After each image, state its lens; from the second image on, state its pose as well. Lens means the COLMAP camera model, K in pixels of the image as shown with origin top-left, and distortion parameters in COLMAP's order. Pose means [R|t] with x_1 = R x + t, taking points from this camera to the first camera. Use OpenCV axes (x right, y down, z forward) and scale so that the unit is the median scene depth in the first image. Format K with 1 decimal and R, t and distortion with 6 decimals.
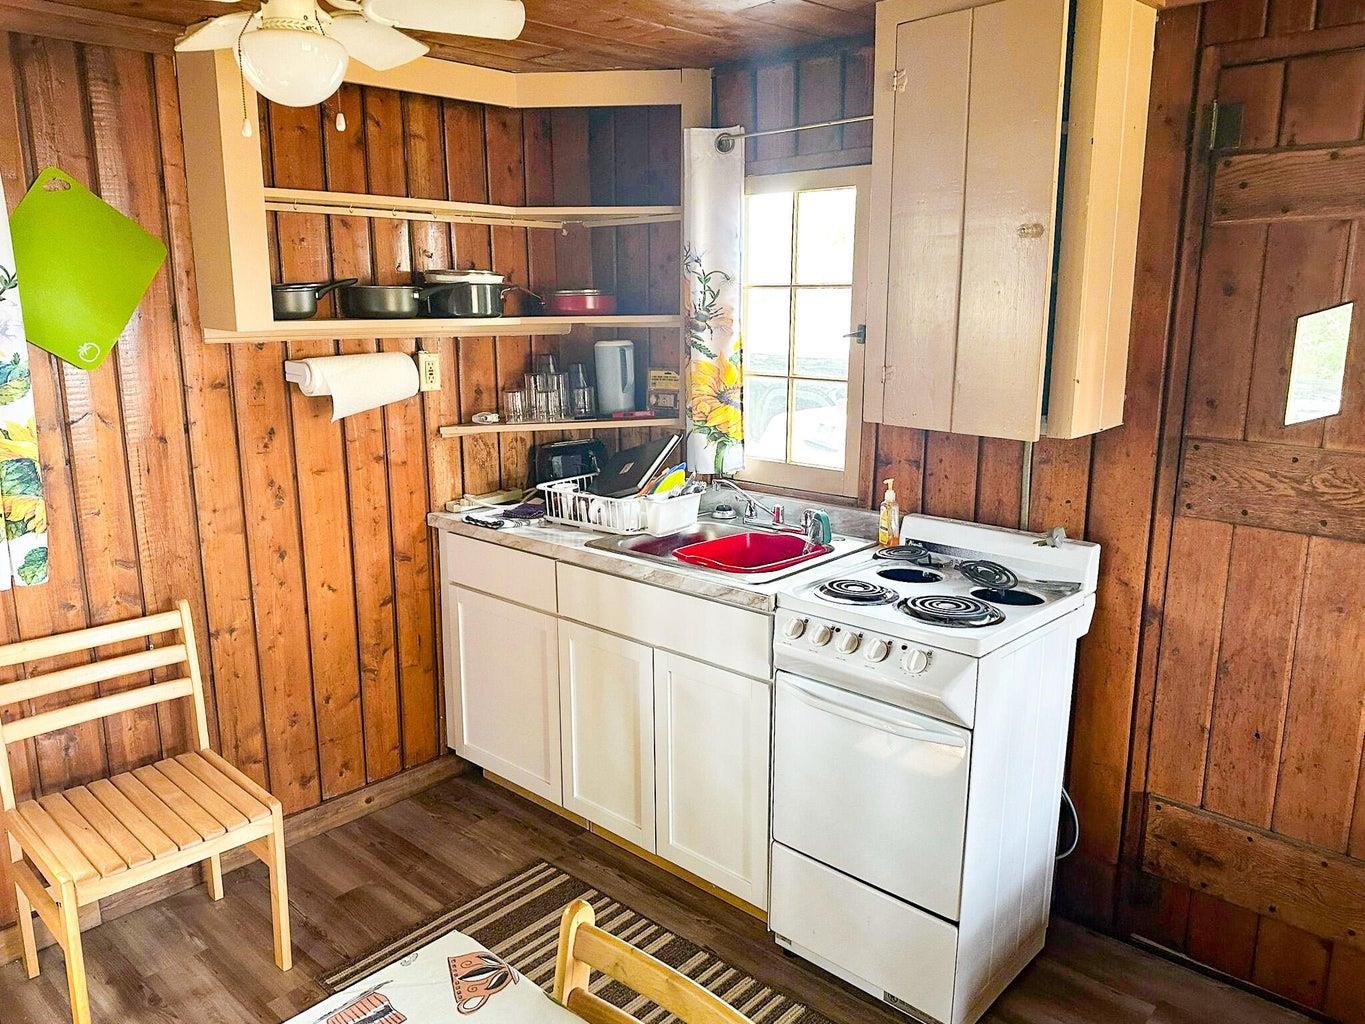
lens RADIAL K [[973.6, 0, 682.5], [0, 973.6, 512.0], [0, 0, 1]] dist [0.032084, -0.006931]
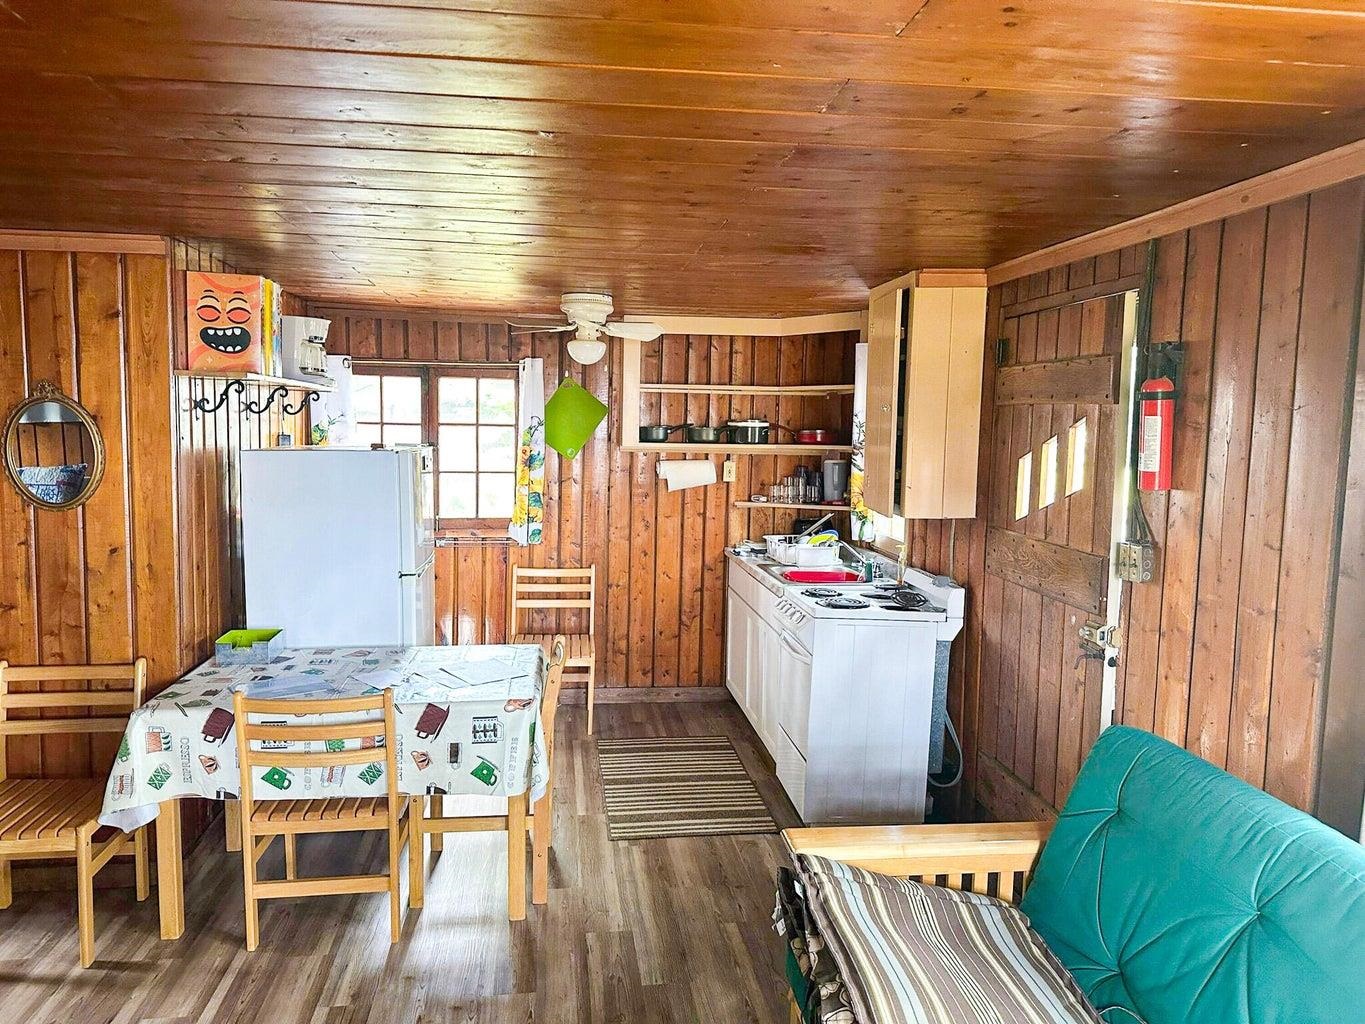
lens RADIAL K [[973.6, 0, 682.5], [0, 973.6, 512.0], [0, 0, 1]] dist [0.032084, -0.006931]
pose [[0.741728, 0.075353, -0.666455, 0.957161], [-0.159095, 0.985076, -0.065686, 0.073928], [0.651559, 0.154751, 0.742646, -0.460864]]
